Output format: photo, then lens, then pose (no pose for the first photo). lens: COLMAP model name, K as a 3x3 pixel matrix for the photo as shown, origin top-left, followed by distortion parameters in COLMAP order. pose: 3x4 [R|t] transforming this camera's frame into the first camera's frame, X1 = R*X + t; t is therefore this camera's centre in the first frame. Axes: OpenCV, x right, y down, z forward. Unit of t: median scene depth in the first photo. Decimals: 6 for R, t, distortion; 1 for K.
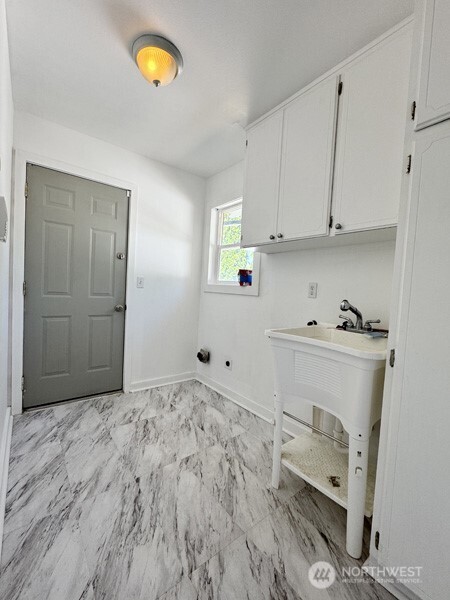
lens RADIAL K [[235.4, 0, 228.6], [0, 235.4, 298.9], [0, 0, 1]] dist [-0.003230, 0.000324]
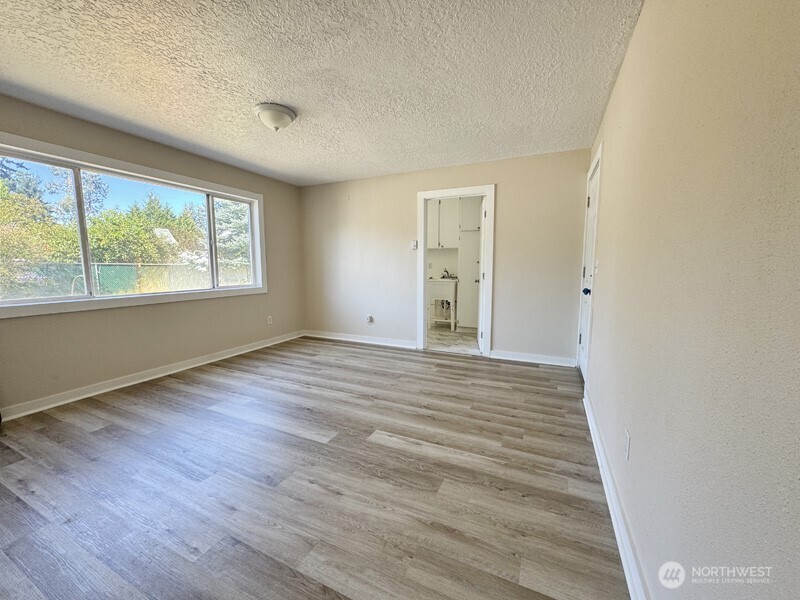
lens RADIAL K [[313.8, 0, 399.1], [0, 313.8, 301.4], [0, 0, 1]] dist [-0.003230, 0.000324]
pose [[0.880299, -0.110771, 0.461306, -2.138553], [0.073656, 0.992480, 0.097763, -0.013721], [-0.468667, -0.052082, 0.881838, -2.587324]]
